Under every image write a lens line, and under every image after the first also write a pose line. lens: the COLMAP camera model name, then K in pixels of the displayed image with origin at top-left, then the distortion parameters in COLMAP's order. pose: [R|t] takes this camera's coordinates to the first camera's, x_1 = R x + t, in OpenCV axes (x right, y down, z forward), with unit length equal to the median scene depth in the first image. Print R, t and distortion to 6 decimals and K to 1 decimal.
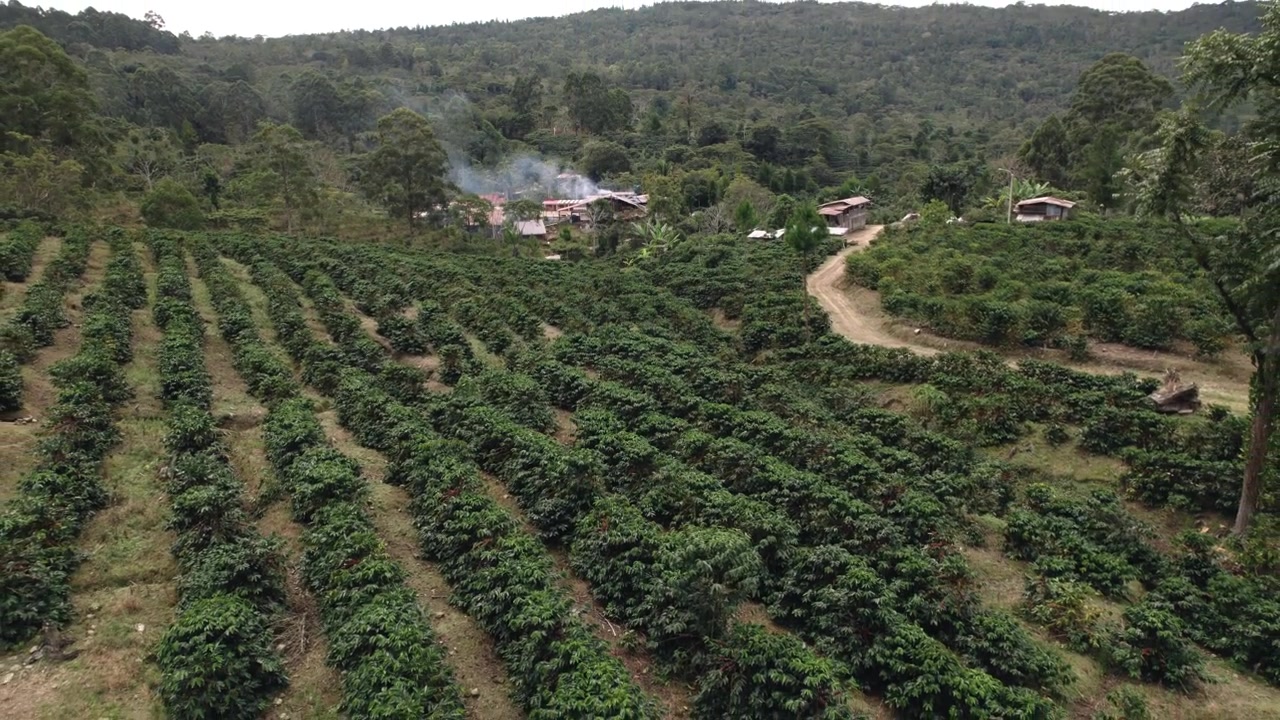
lens RADIAL K [[809.4, 0, 681.1], [0, 809.4, 357.1], [0, 0, 1]] dist [-0.101299, 0.096642]
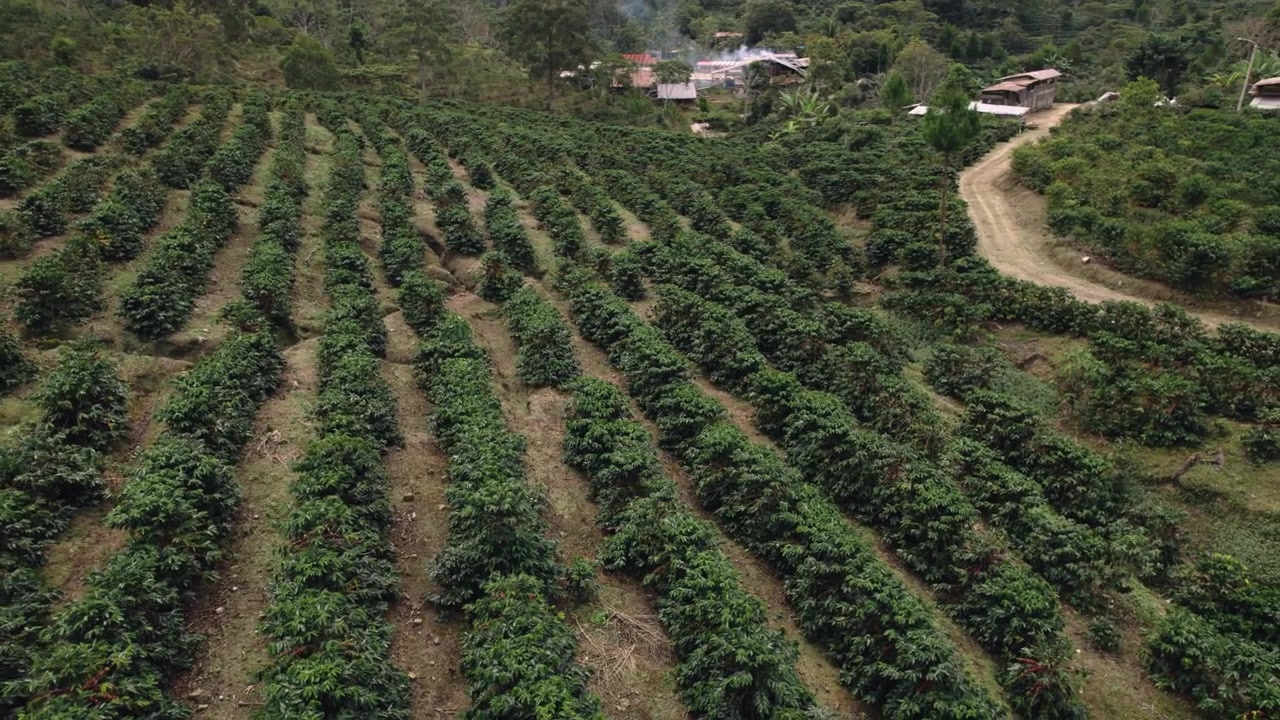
lens RADIAL K [[809.4, 0, 681.1], [0, 809.4, 357.1], [0, 0, 1]] dist [-0.101299, 0.096642]
pose [[0.978588, 0.090661, -0.184787, 0.042577], [-0.059135, 0.983756, 0.169492, -0.035158], [0.197152, -0.154935, 0.968053, 0.112752]]
